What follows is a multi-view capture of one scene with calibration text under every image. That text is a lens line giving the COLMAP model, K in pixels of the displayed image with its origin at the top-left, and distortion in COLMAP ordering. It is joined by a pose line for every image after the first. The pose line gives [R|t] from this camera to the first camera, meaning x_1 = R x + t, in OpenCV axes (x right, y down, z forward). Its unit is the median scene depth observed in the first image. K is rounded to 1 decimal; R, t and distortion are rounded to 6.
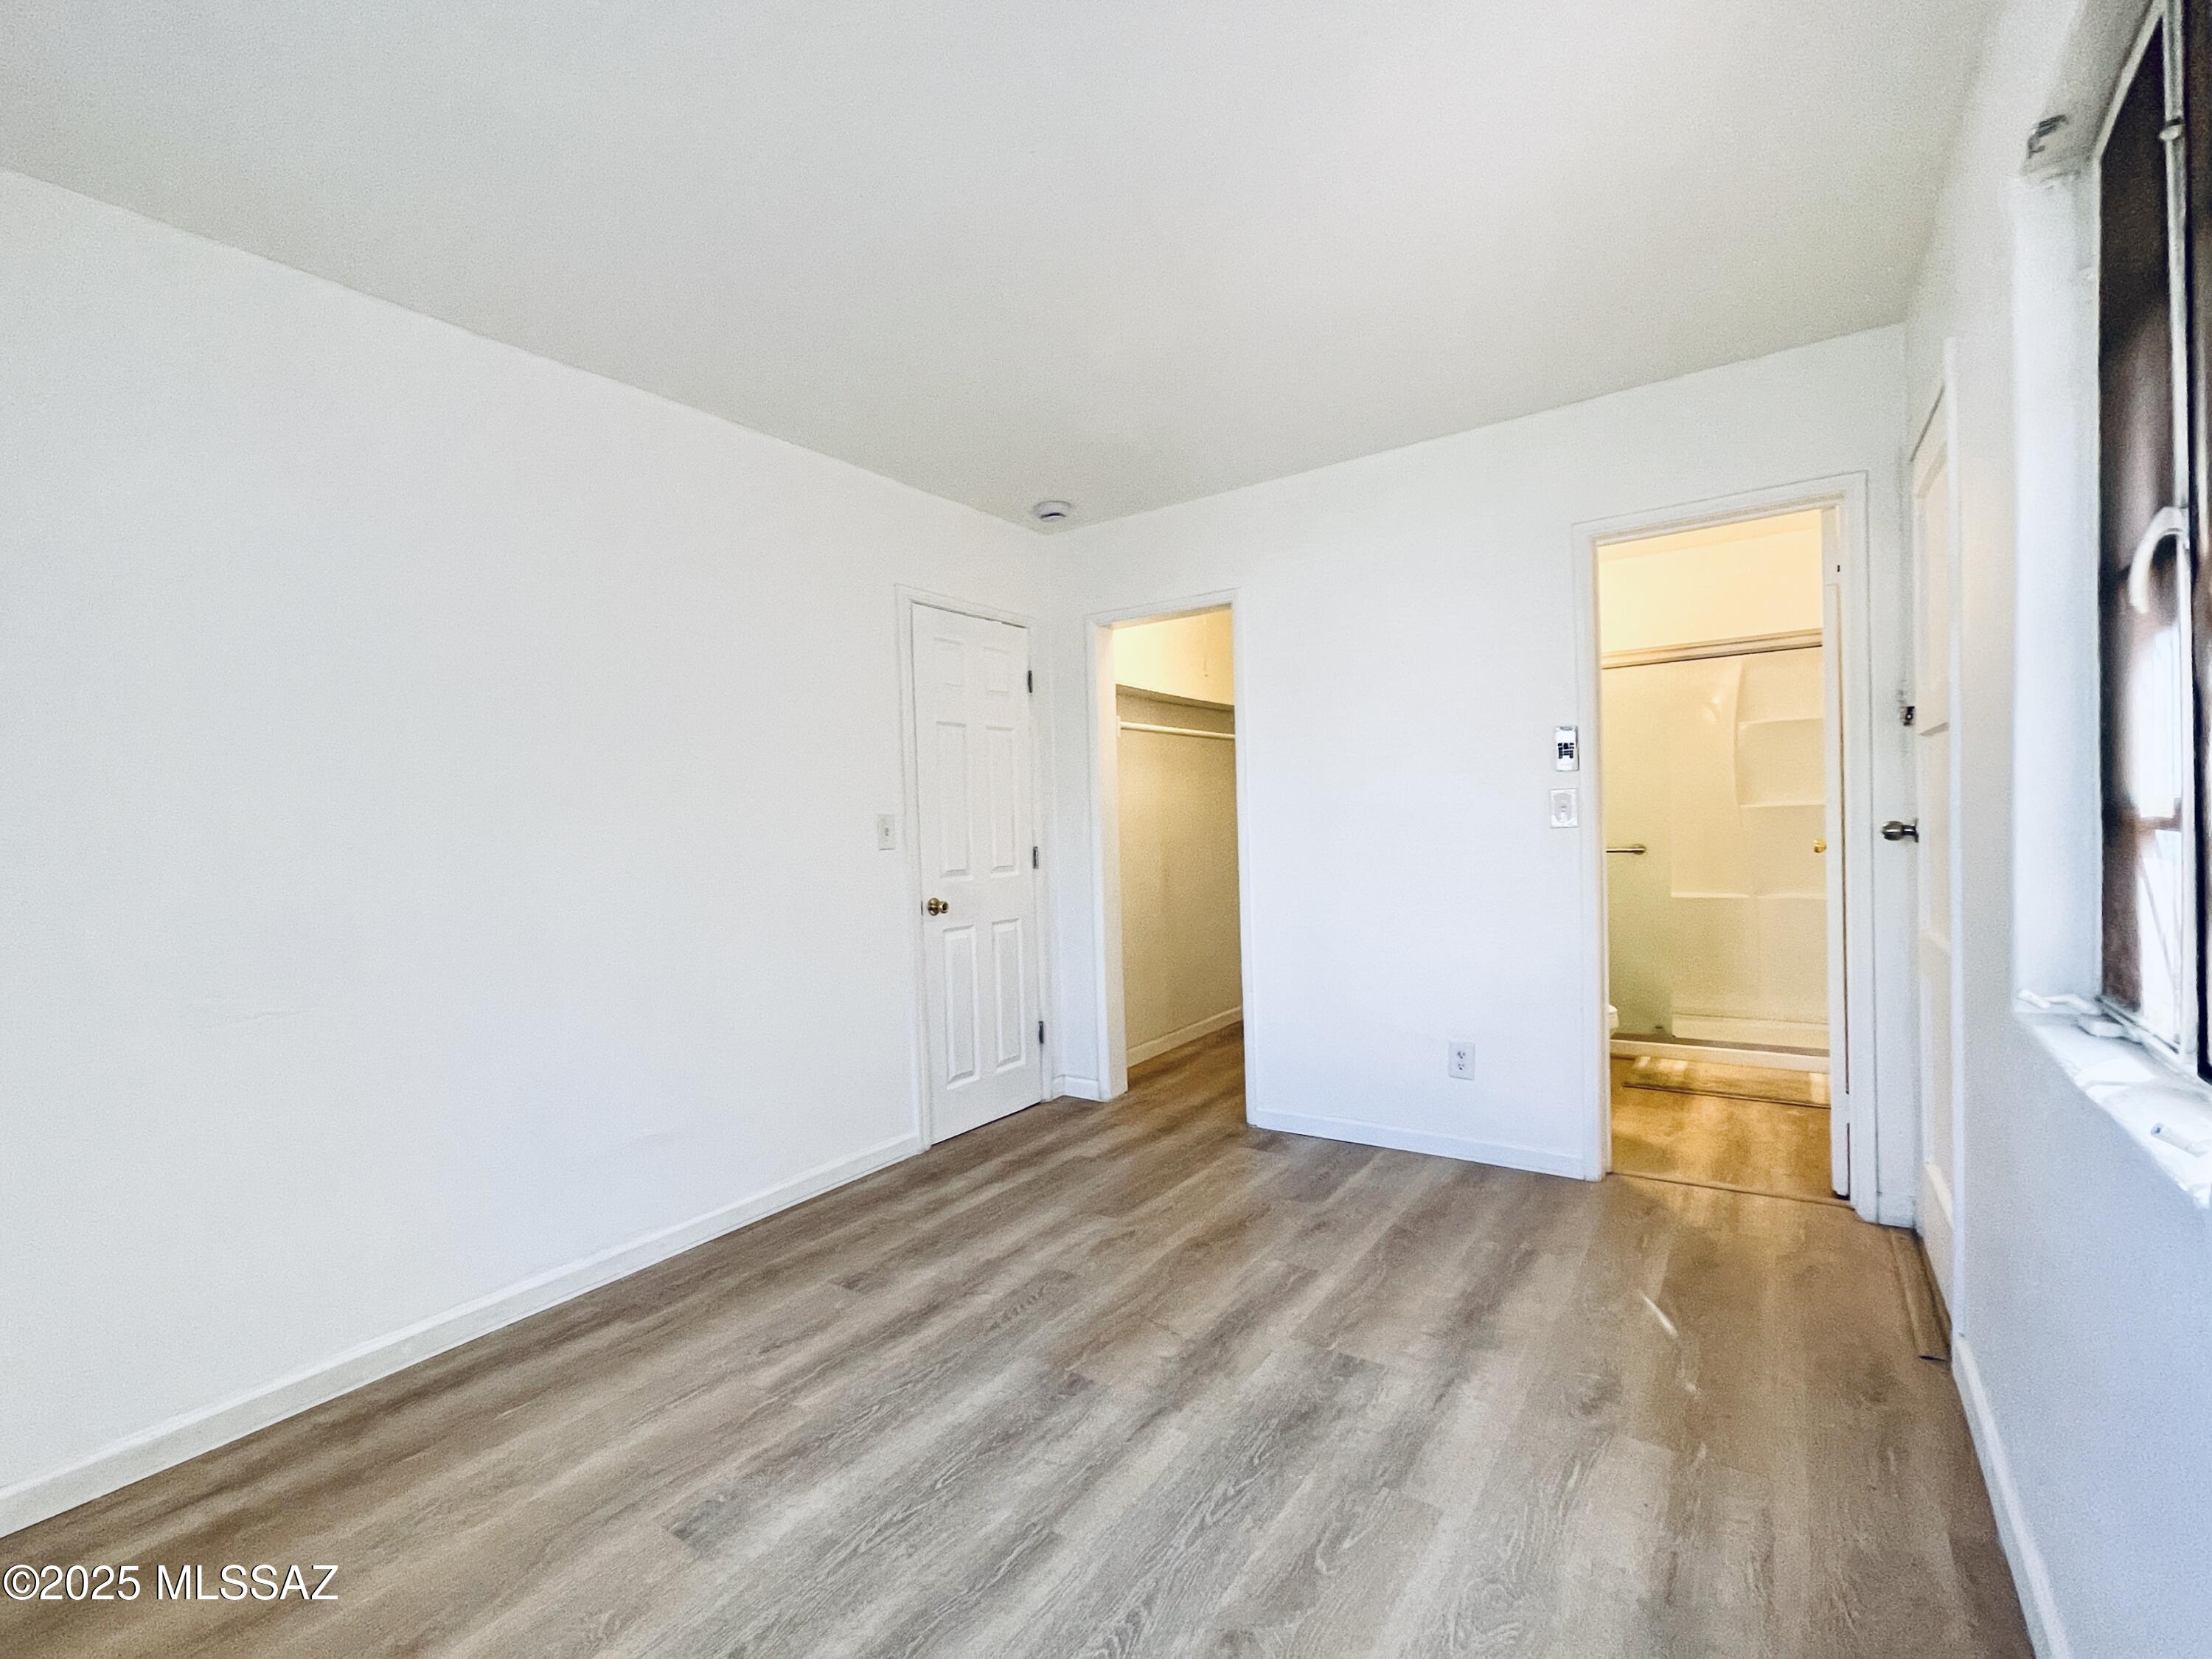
lens RADIAL K [[1013.7, 0, 999.6], [0, 1013.7, 847.0], [0, 0, 1]] dist [0.000256, 0.000128]
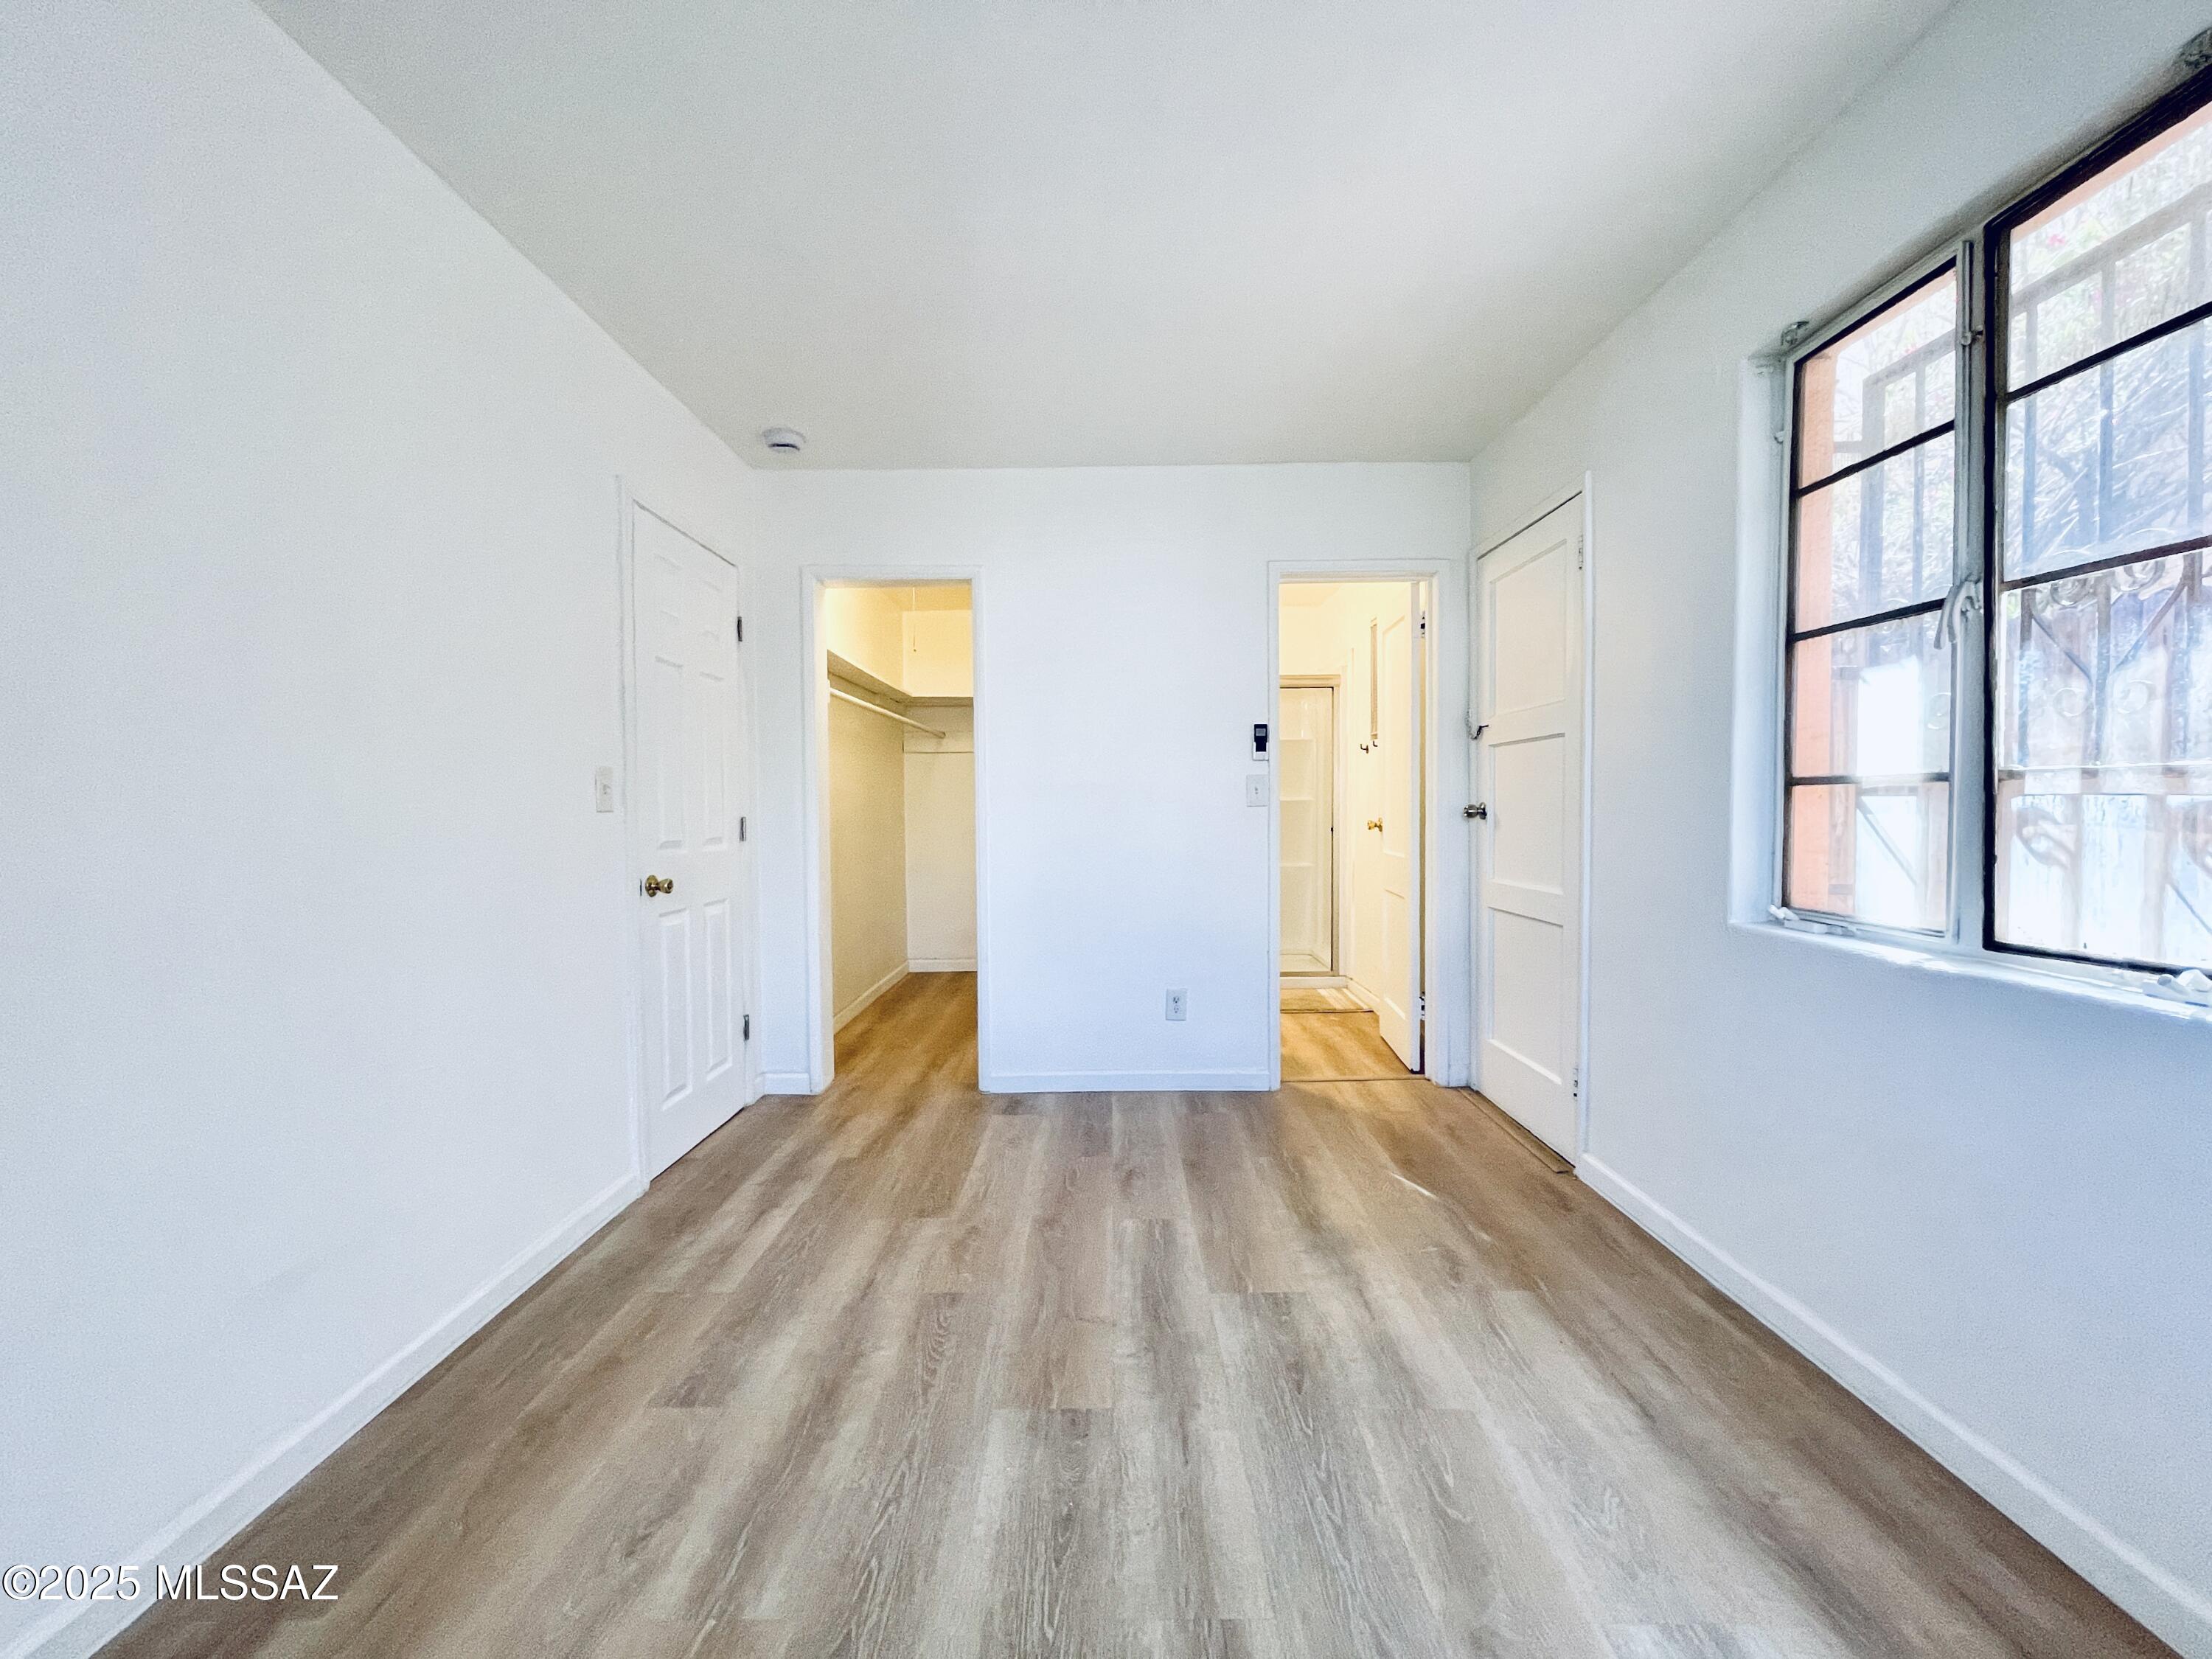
lens RADIAL K [[892.8, 0, 1104.1], [0, 892.8, 830.9], [0, 0, 1]] dist [-0.000204, -0.000059]
pose [[0.794738, 0.011469, 0.606844, -0.270794], [-0.006228, 0.999923, -0.010742, 0.026203], [-0.606920, 0.004758, 0.794748, 0.276548]]
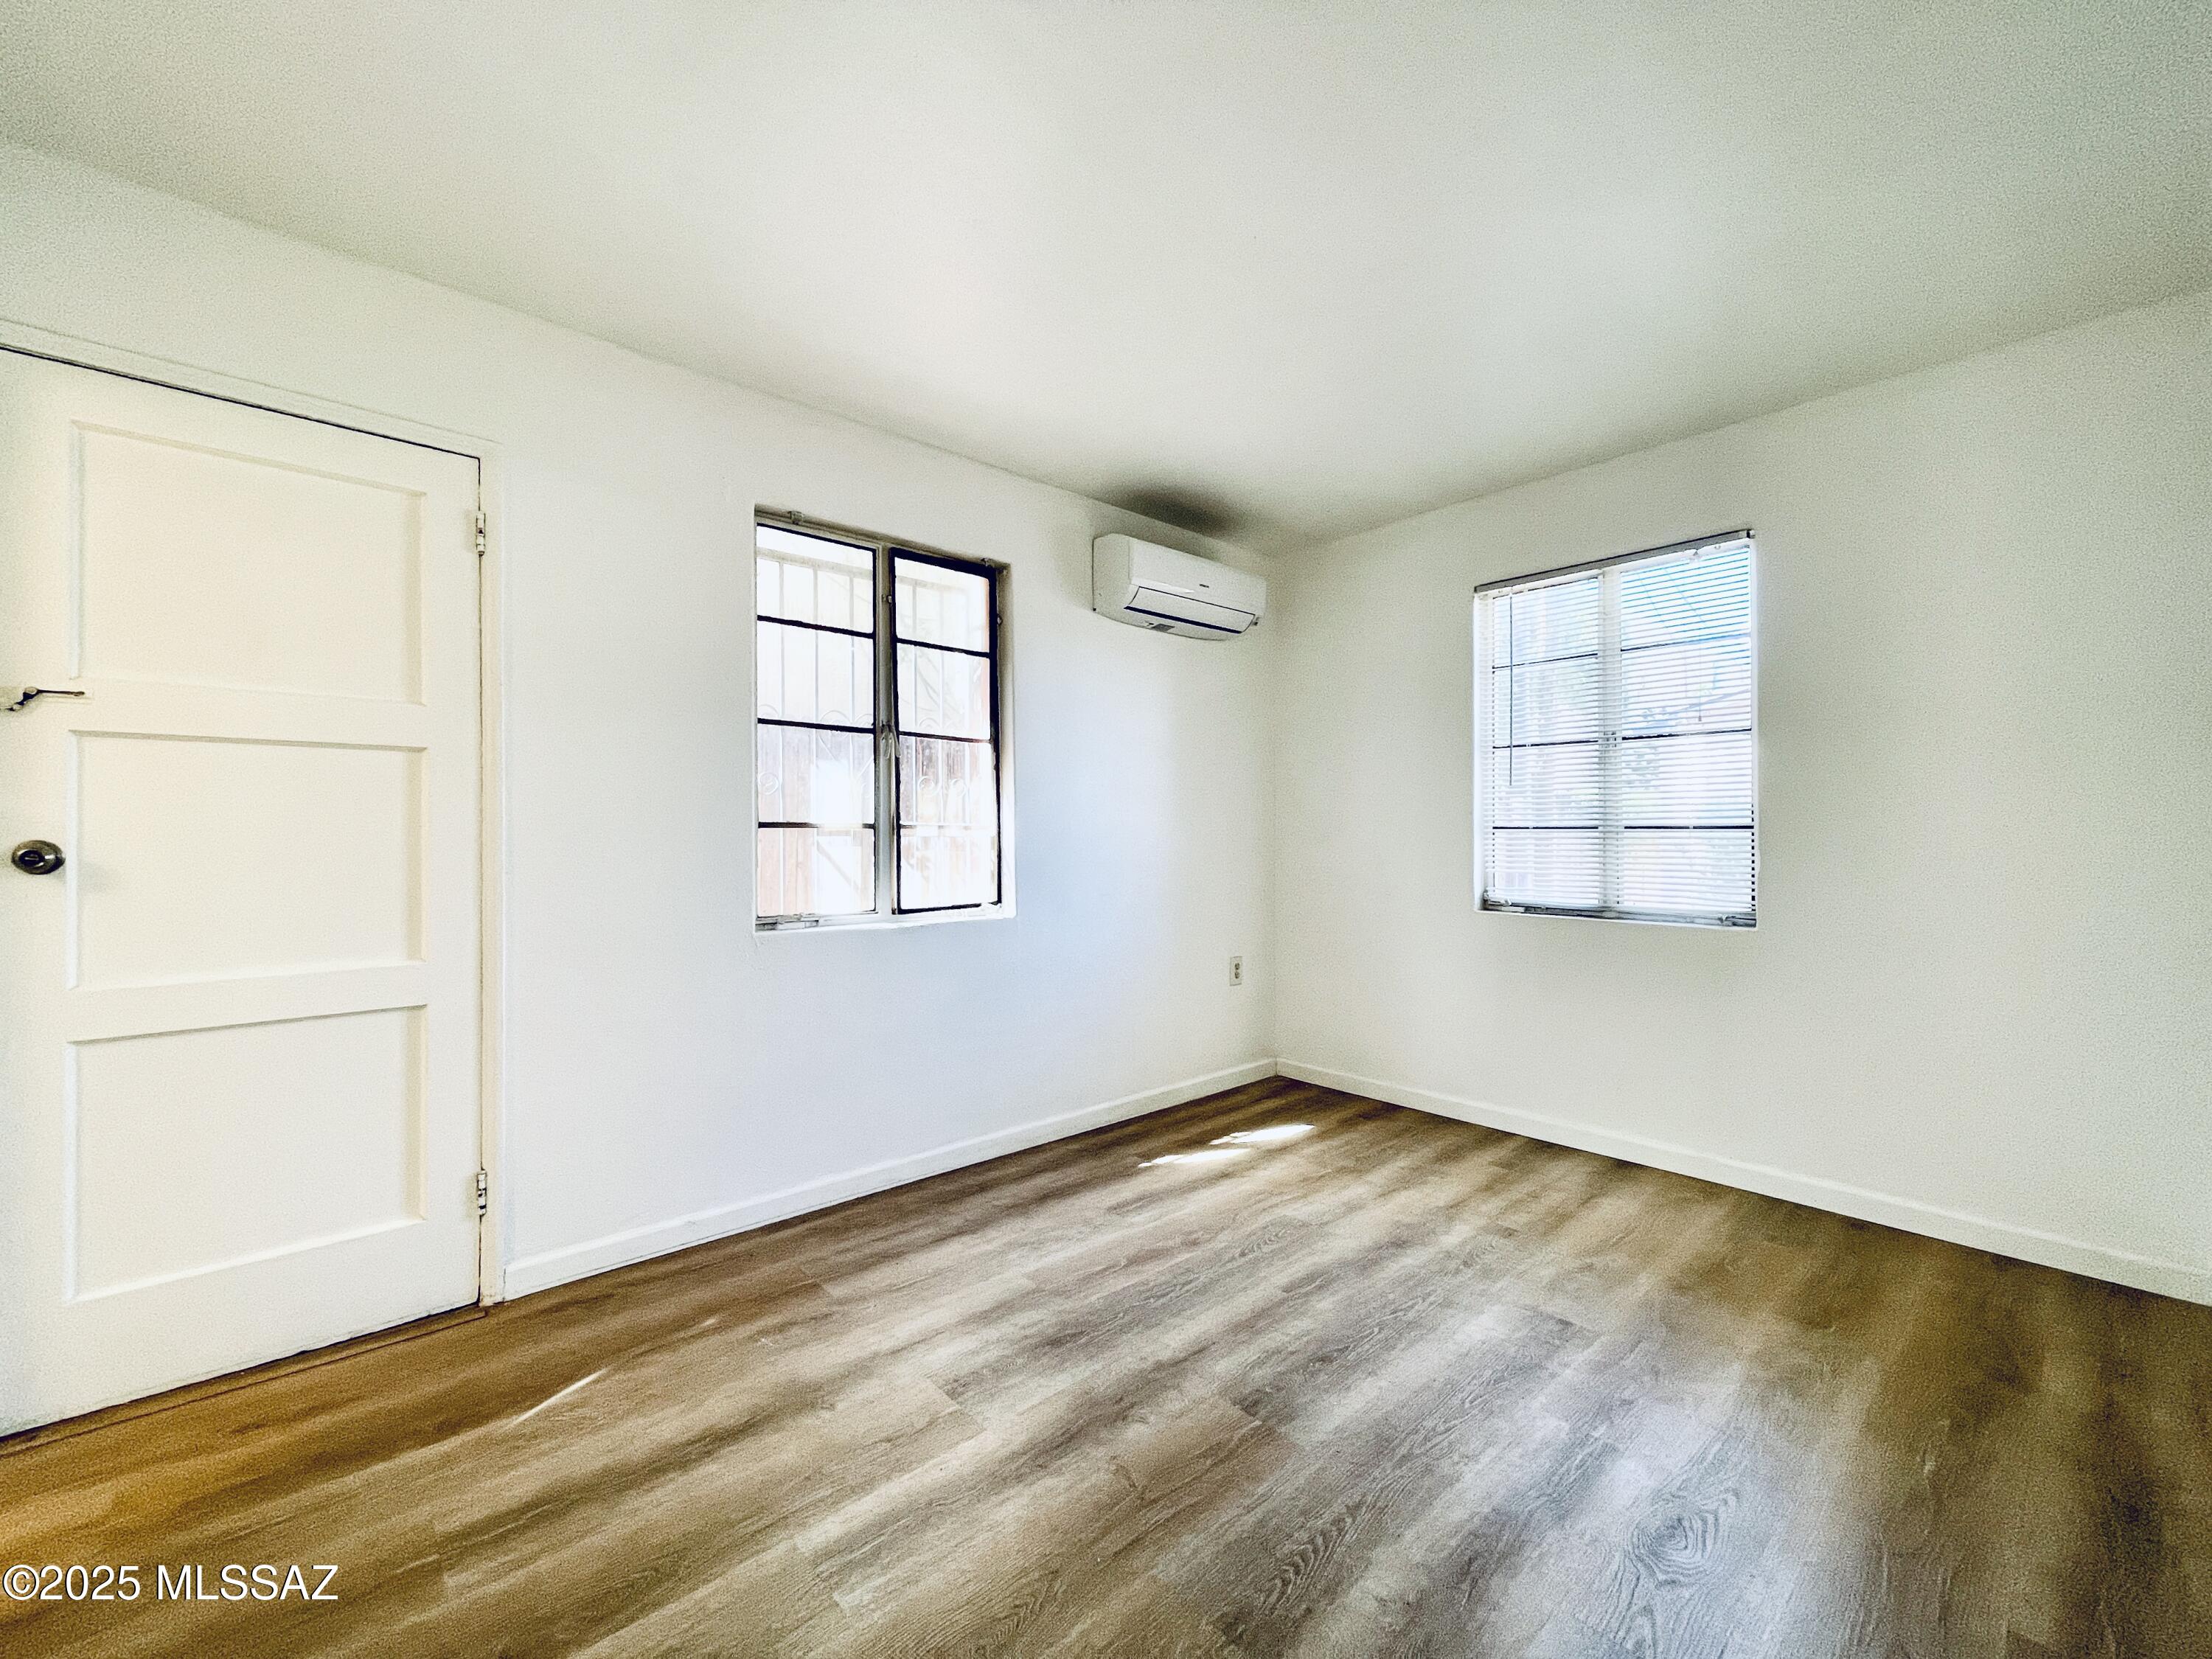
lens RADIAL K [[892.8, 0, 1104.1], [0, 892.8, 830.9], [0, 0, 1]] dist [-0.000204, -0.000059]
pose [[-0.981759, 0.039623, 0.185953, 0.025625], [0.041855, 0.999091, 0.008086, -0.007806], [-0.185464, 0.015722, -0.982525, 1.328747]]
